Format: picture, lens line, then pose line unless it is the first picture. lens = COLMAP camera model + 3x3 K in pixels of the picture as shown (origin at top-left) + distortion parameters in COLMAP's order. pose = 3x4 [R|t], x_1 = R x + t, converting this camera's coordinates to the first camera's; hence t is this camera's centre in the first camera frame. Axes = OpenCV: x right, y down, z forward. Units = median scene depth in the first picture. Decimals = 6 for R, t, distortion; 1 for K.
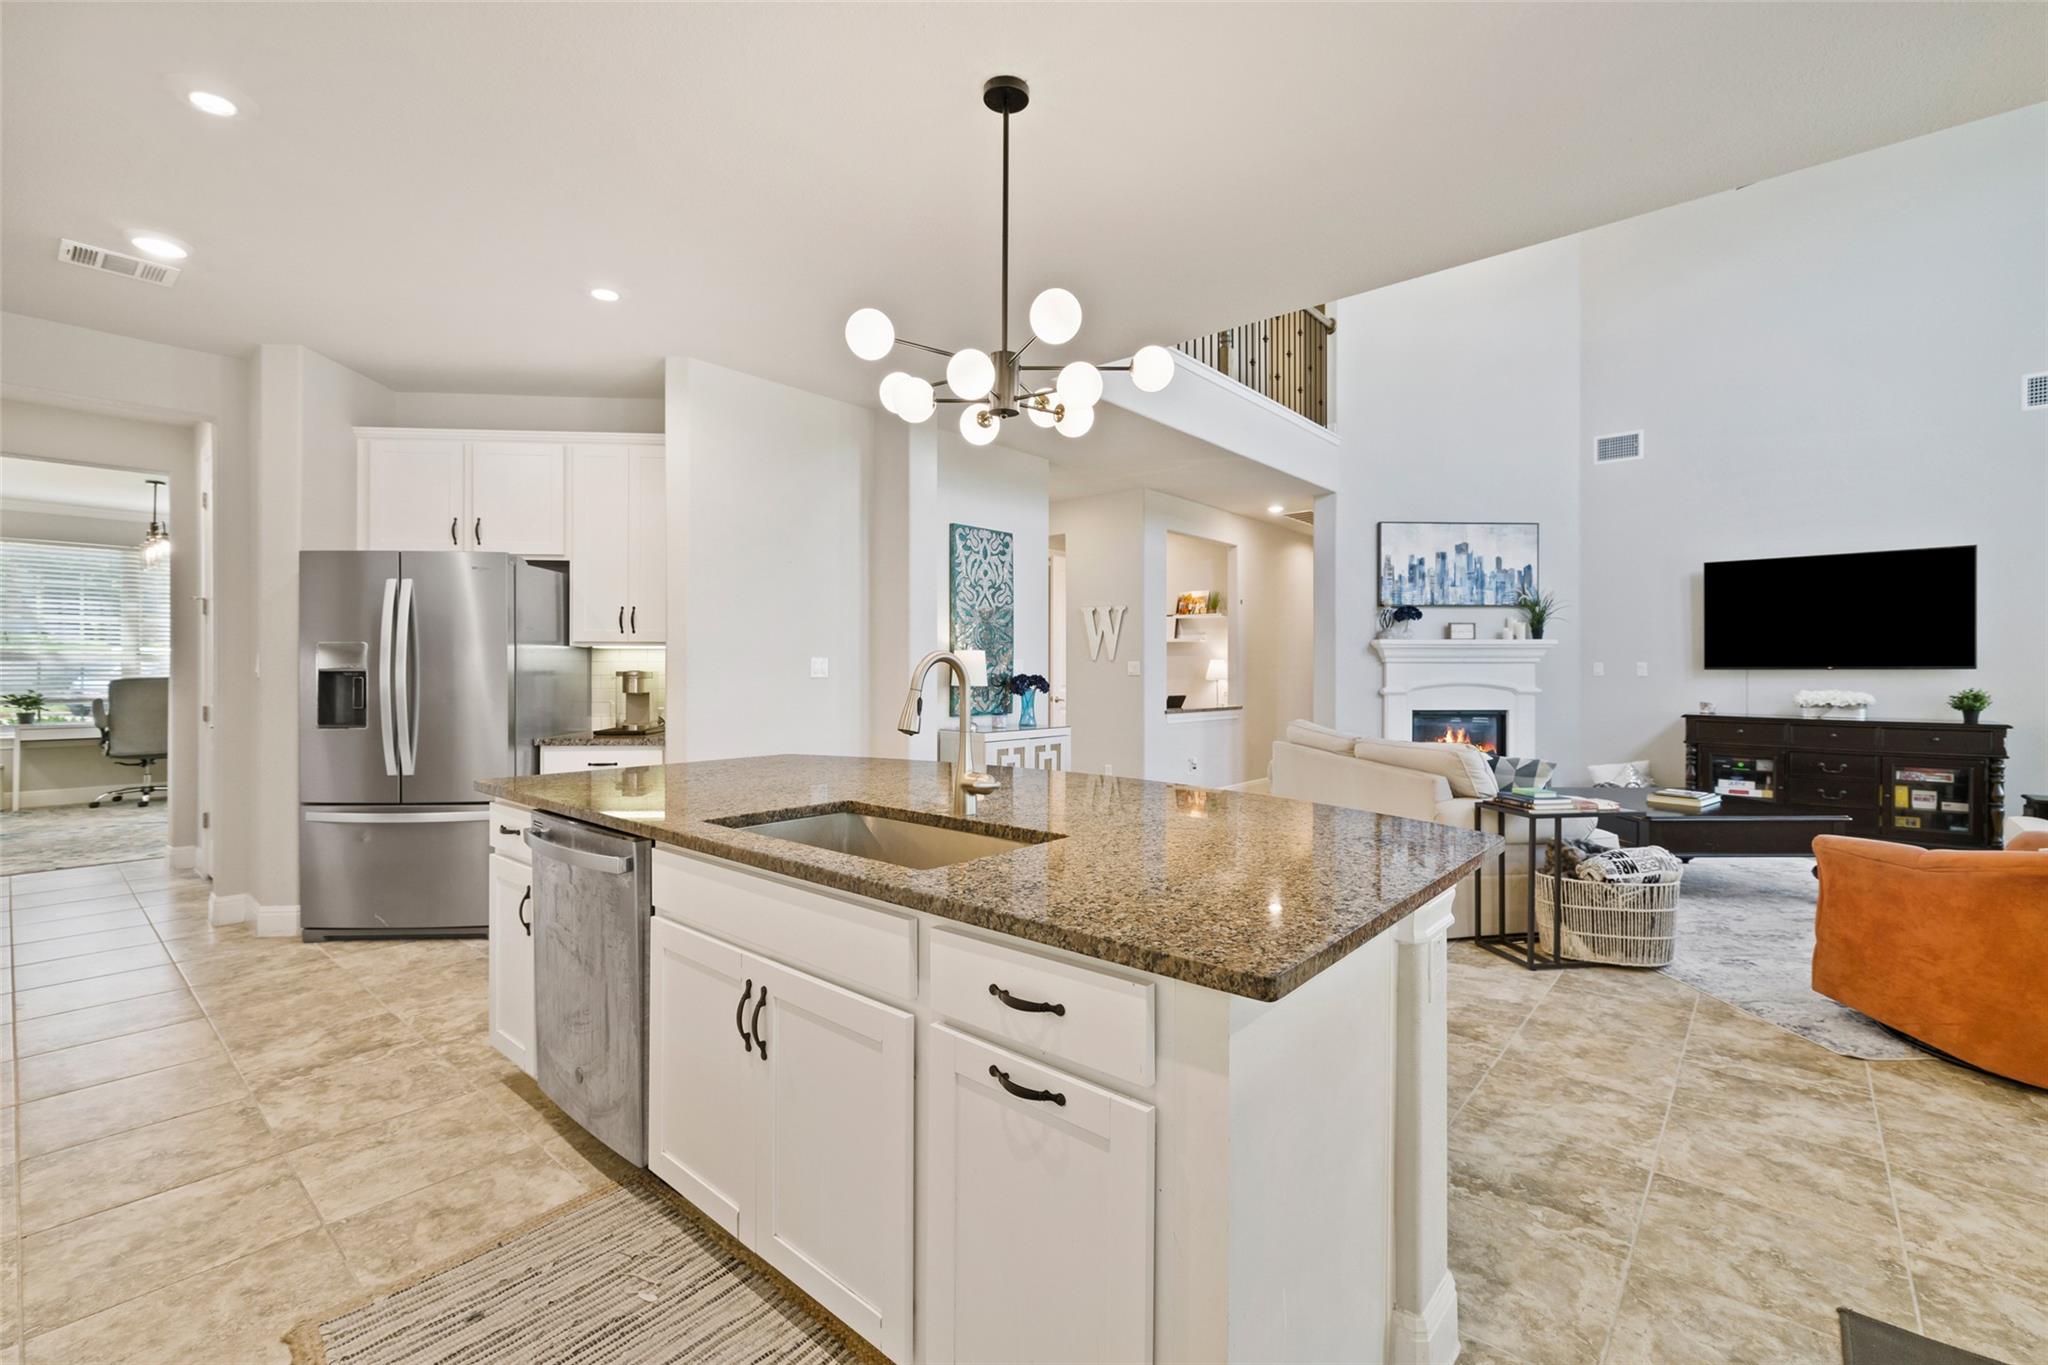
lens RADIAL K [[877.4, 0, 1027.6], [0, 877.4, 672.2], [0, 0, 1]] dist [0.003647, 0.000377]
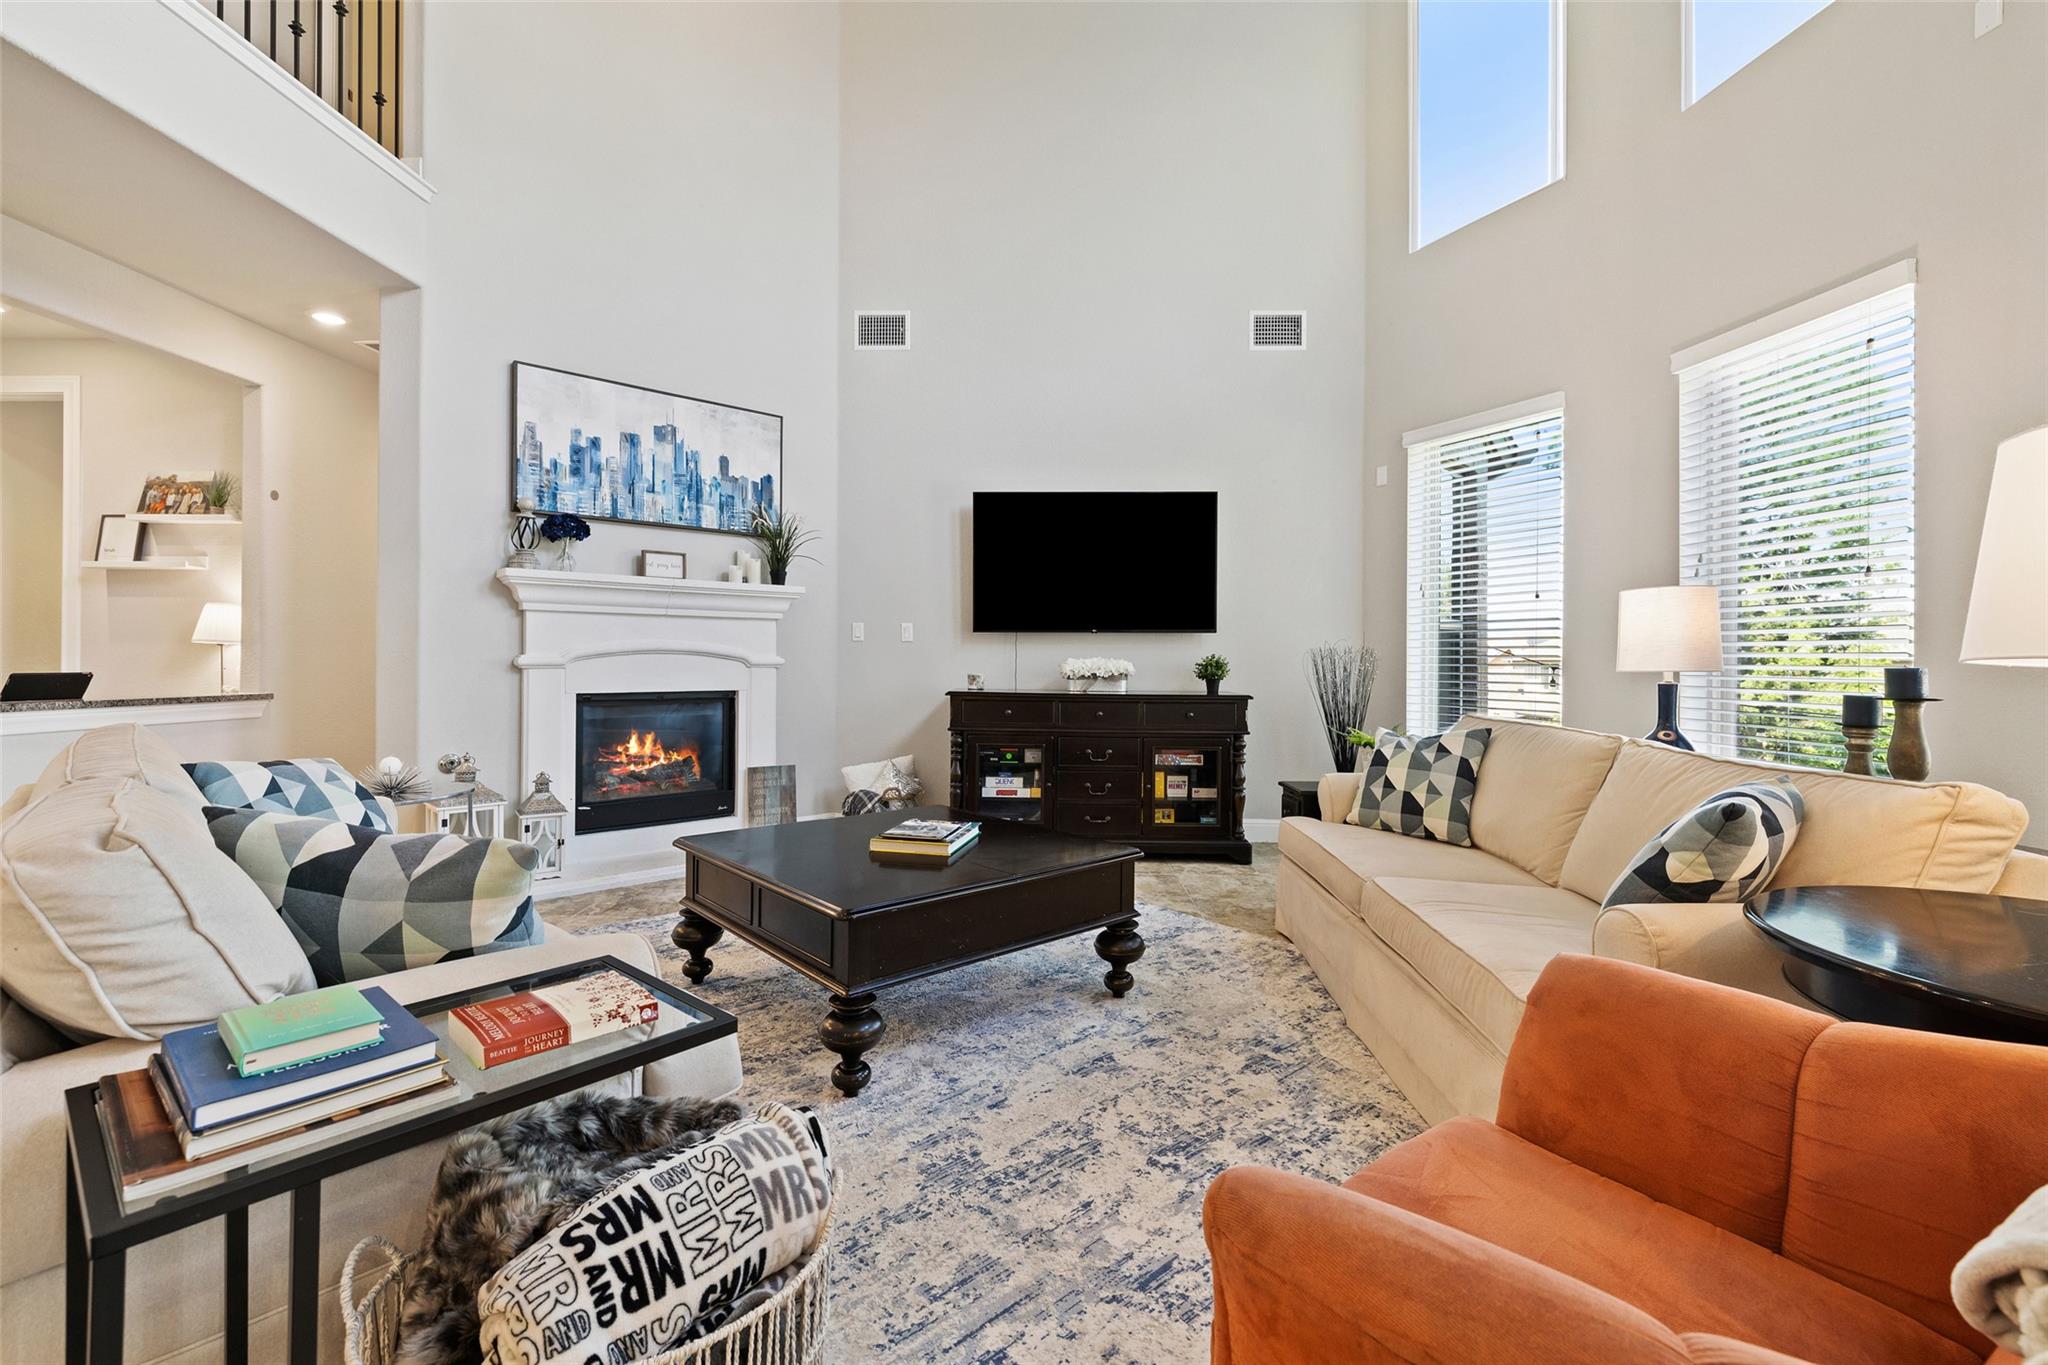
lens RADIAL K [[877.4, 0, 1022.4], [0, 877.4, 663.6], [0, 0, 1]] dist [0.003647, 0.000377]
pose [[0.771536, 0.000651, 0.636185, 0.311450], [-0.004356, 0.999981, 0.004259, 0.020505], [-0.636171, -0.006057, 0.771524, 0.376744]]
